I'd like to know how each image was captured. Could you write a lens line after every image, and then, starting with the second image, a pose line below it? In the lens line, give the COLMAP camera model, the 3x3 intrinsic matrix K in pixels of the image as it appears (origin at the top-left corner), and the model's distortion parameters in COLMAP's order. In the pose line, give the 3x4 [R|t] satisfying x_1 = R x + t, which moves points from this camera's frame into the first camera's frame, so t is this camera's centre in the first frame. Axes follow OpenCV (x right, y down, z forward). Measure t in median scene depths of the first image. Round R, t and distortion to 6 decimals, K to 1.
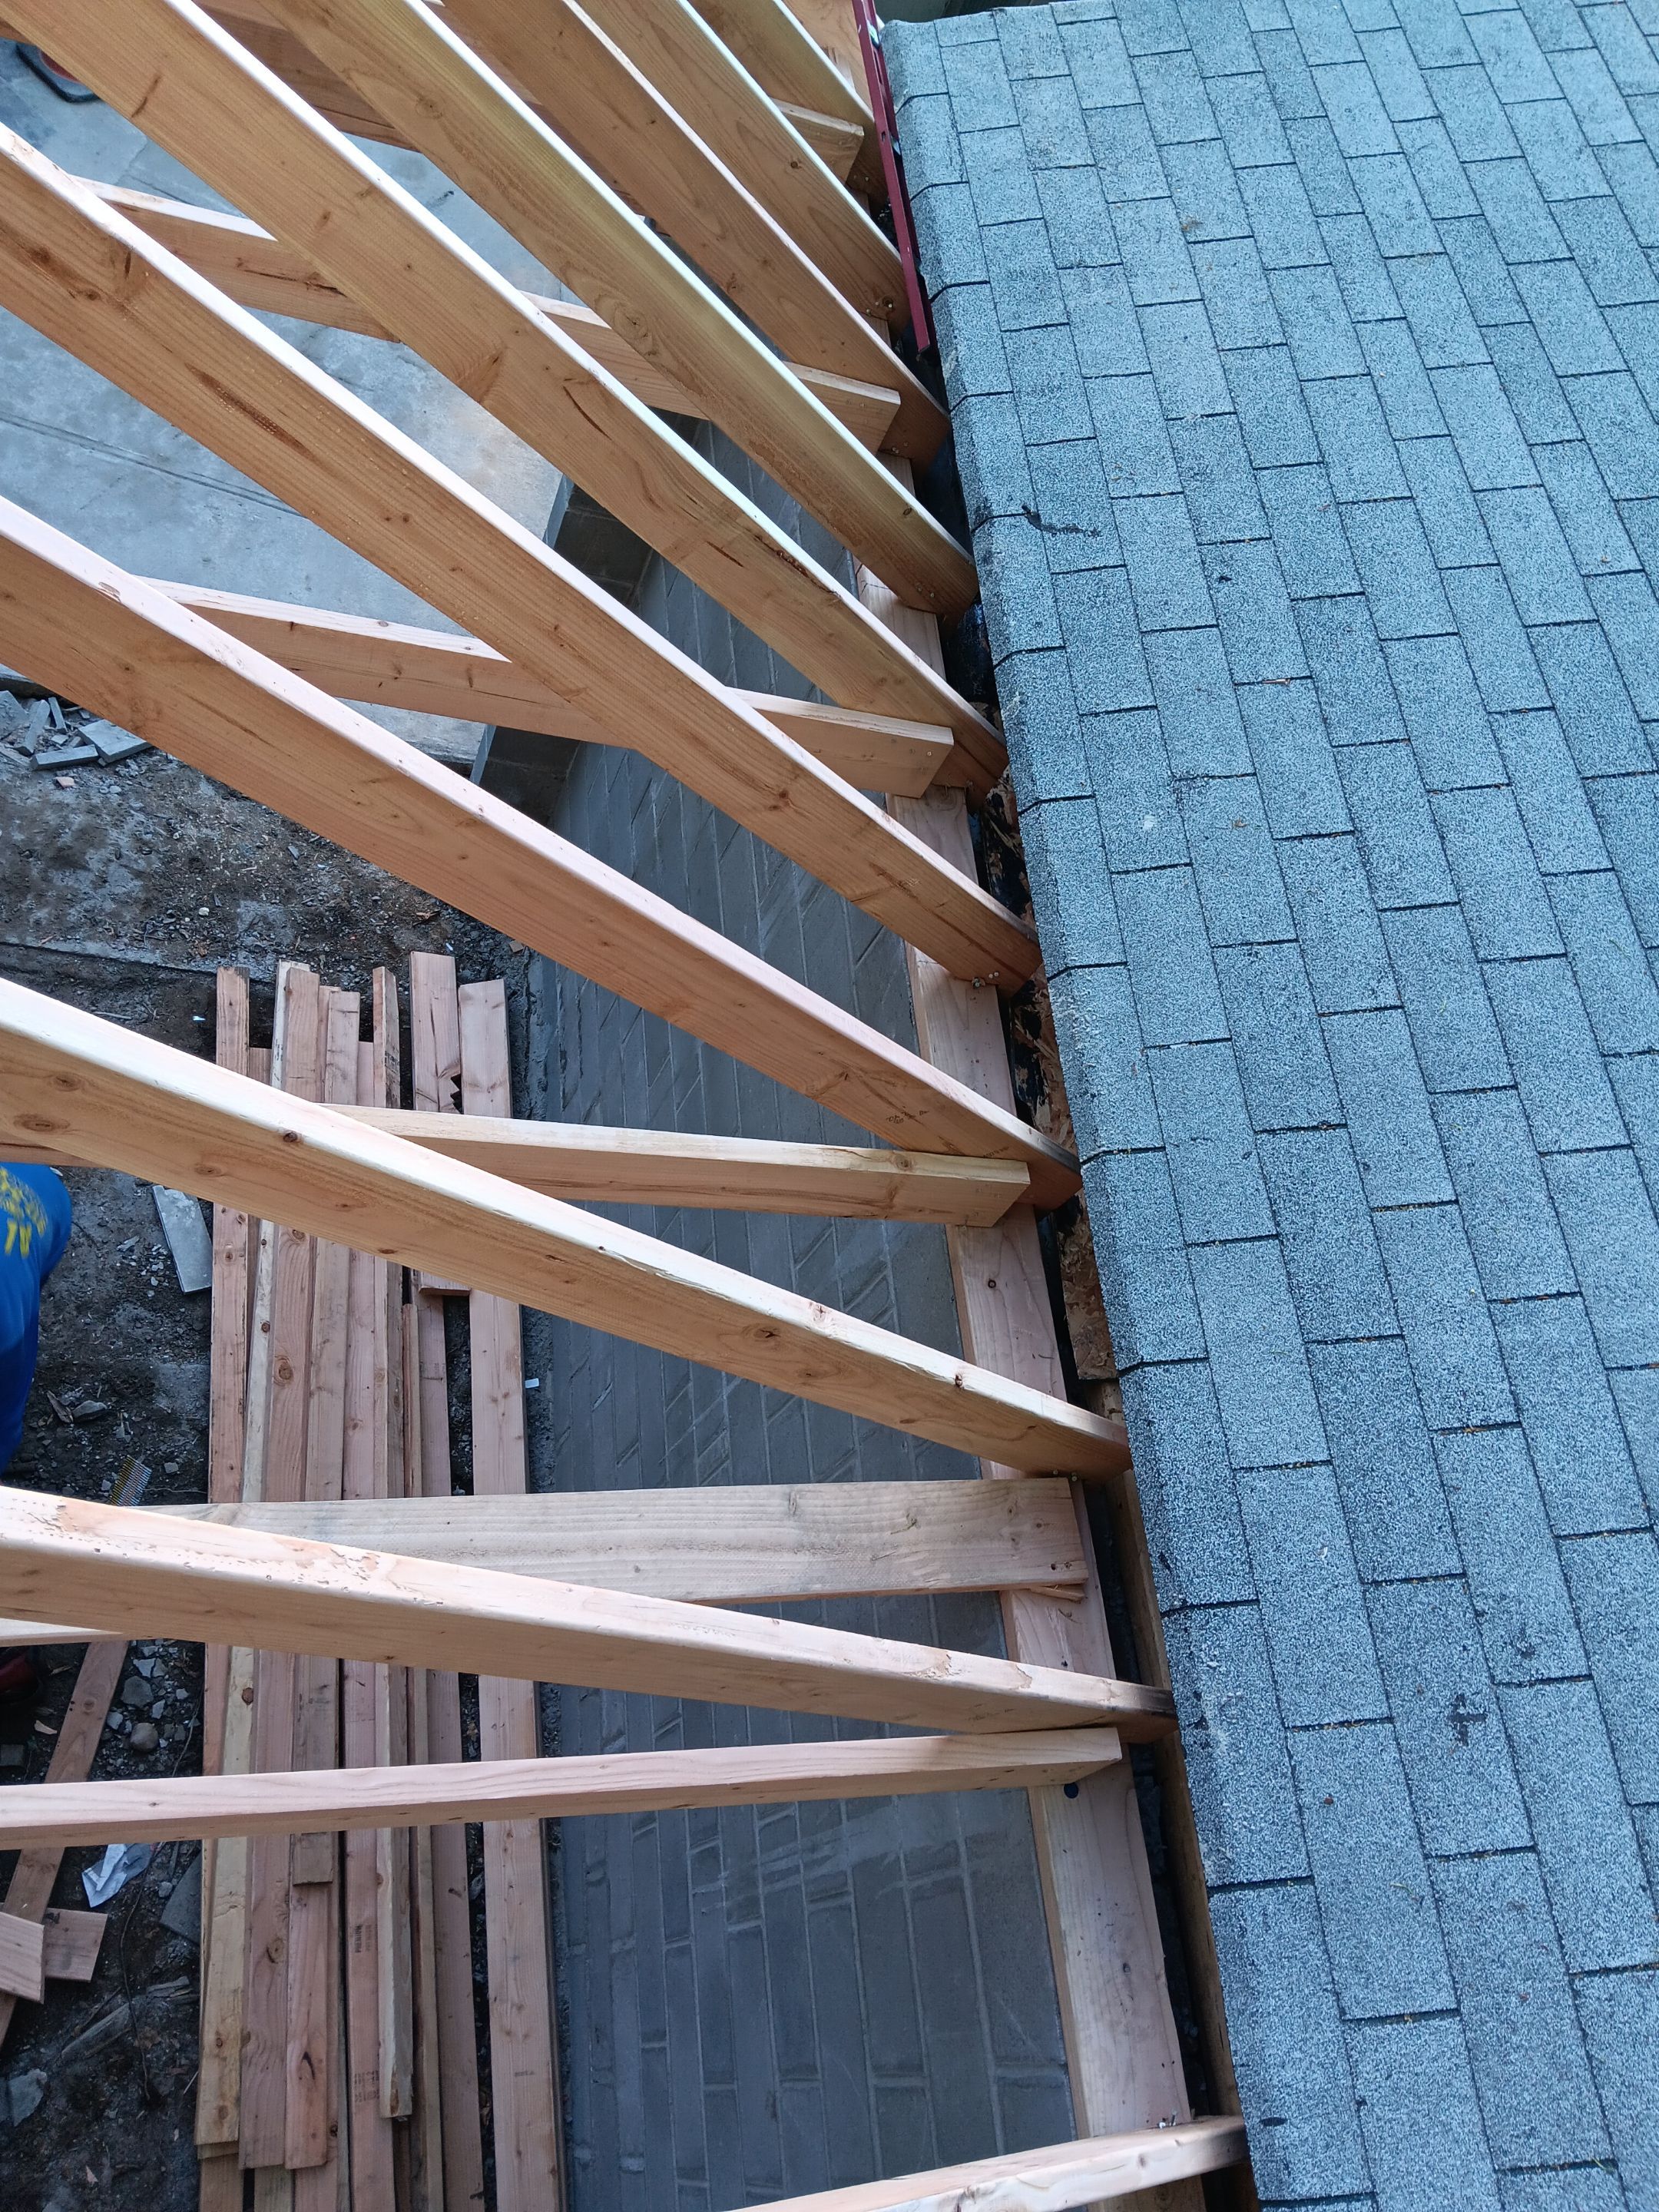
lens RADIAL K [[1718.3, 0, 829.5], [0, 1718.3, 1106.0], [0, 0, 1]] dist [-0.007664, 0.013018]
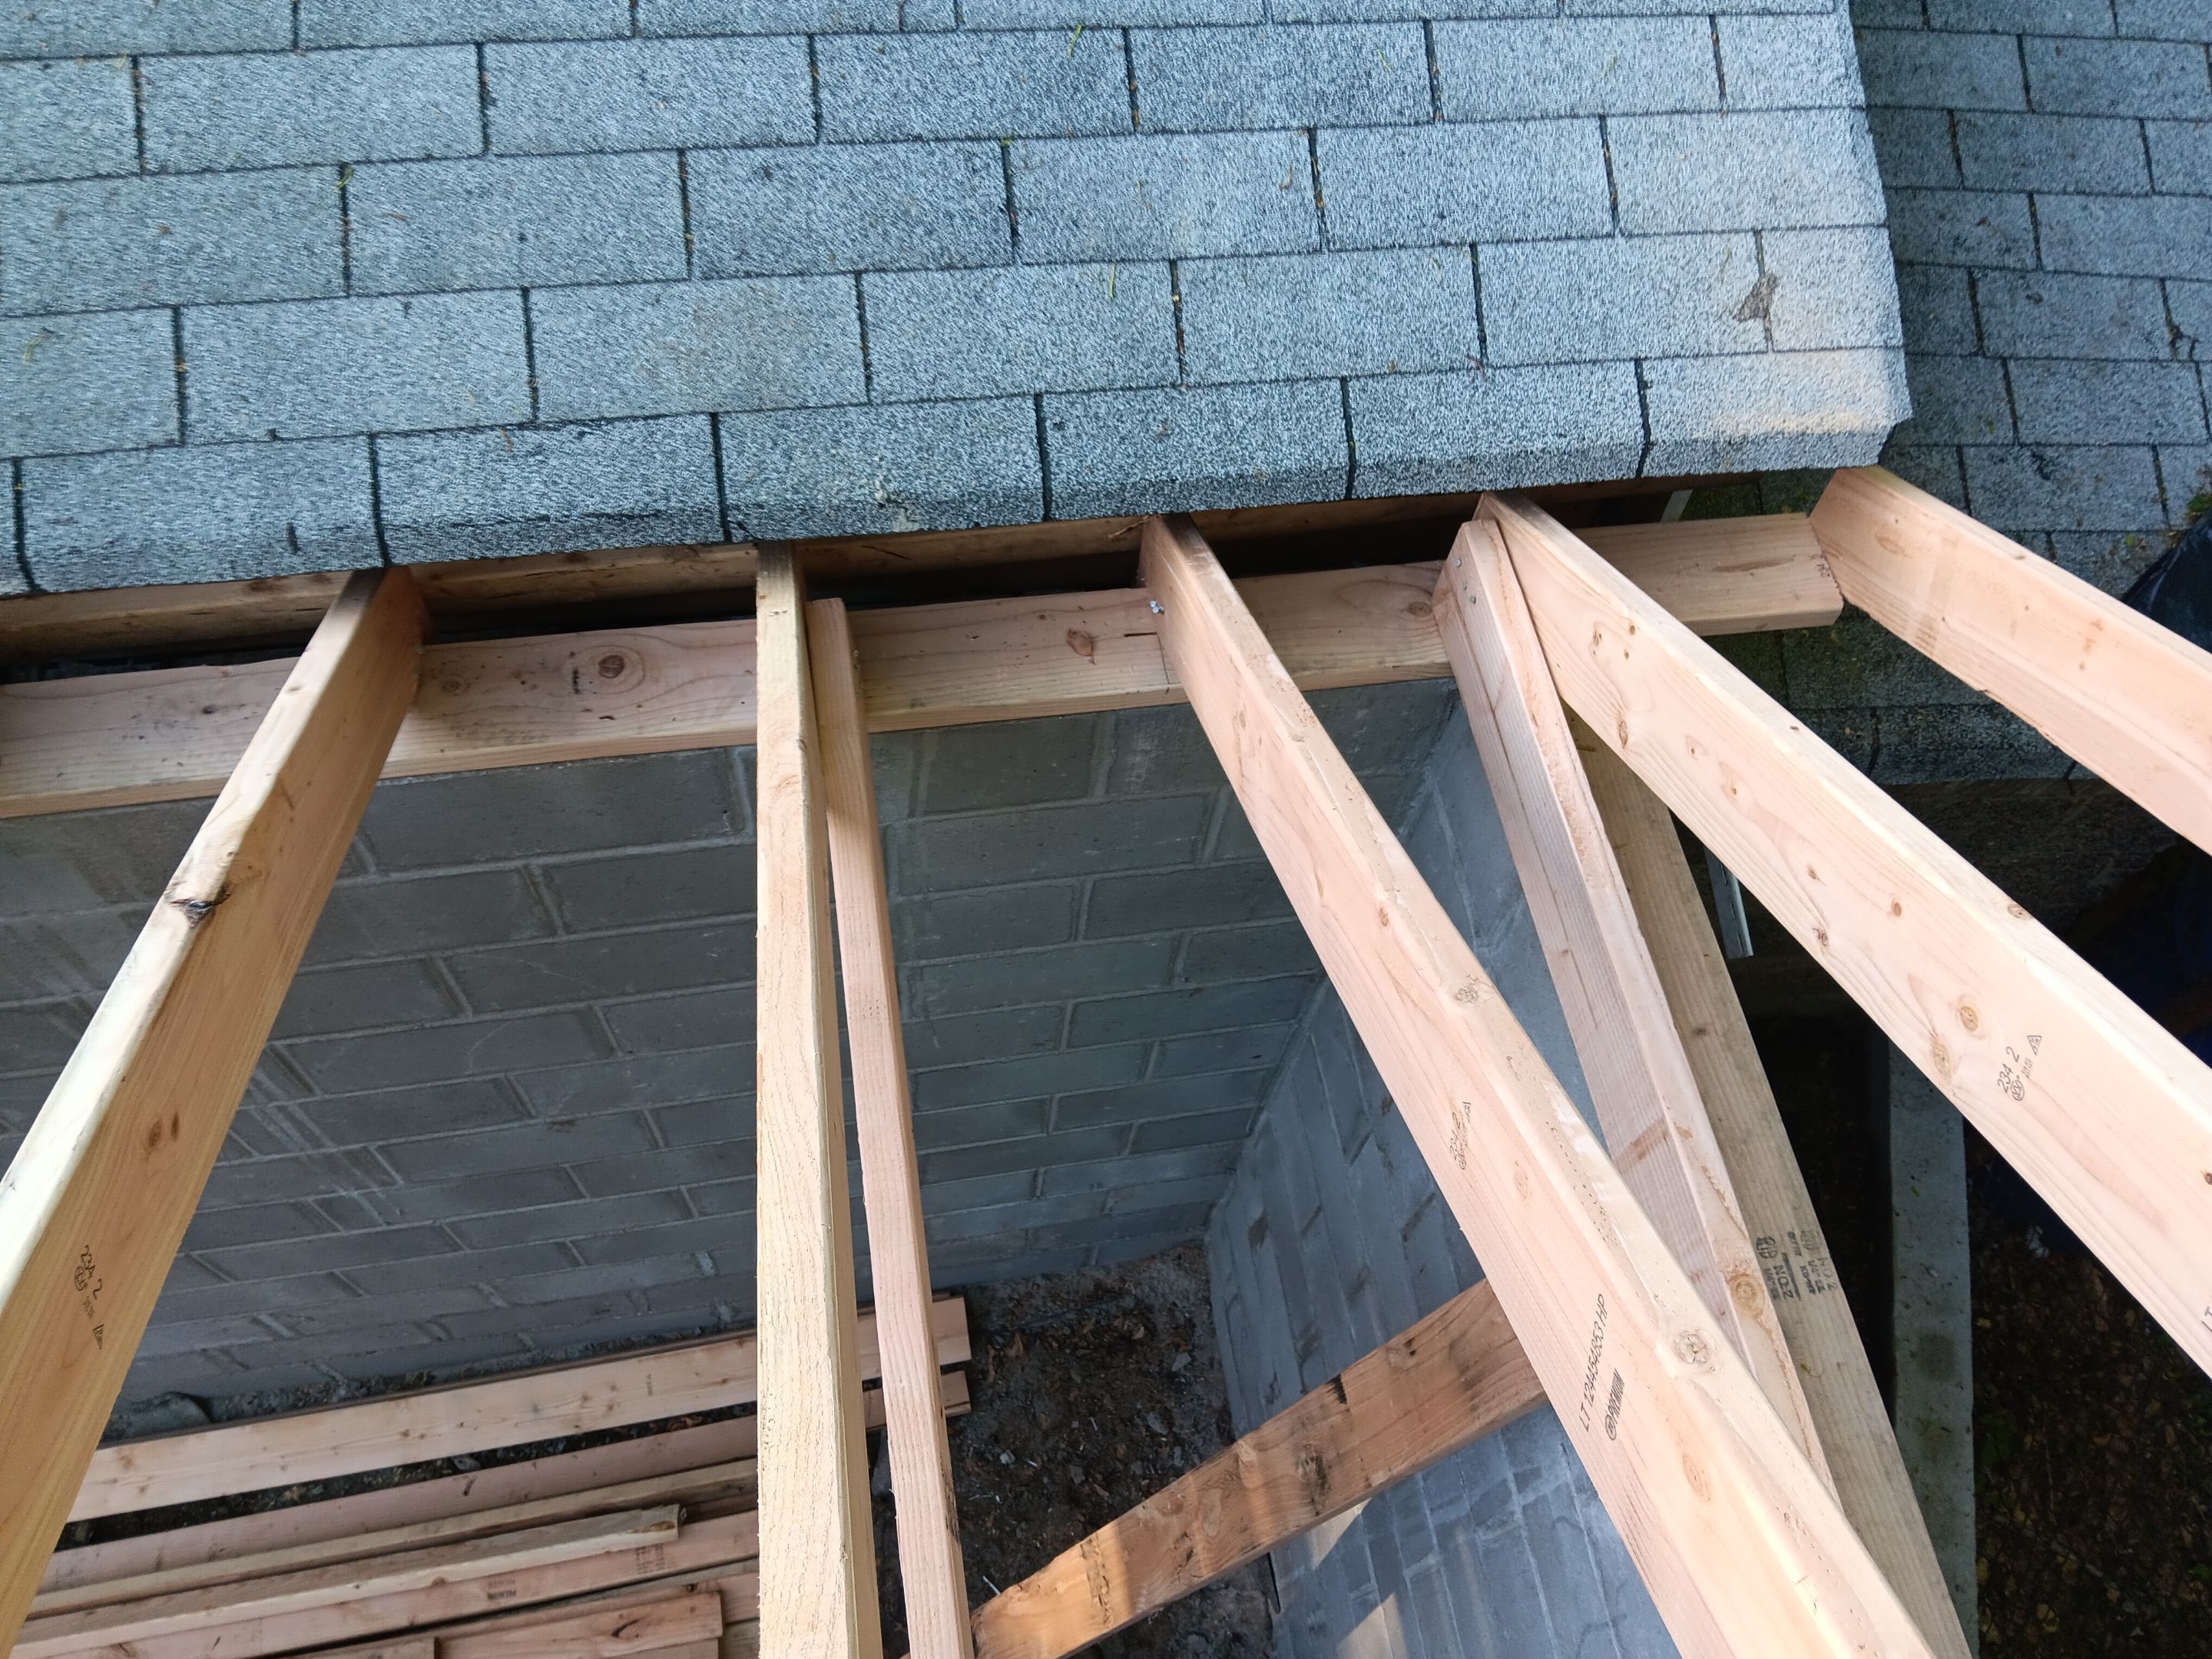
lens RADIAL K [[1718.3, 0, 1042.2], [0, 1718.3, 855.6], [0, 0, 1]] dist [-0.007664, 0.013018]
pose [[-0.026591, -0.993147, 0.113808, -0.001761], [0.845628, 0.038368, 0.532392, 0.436143], [-0.533110, 0.110396, 0.838812, 0.107470]]
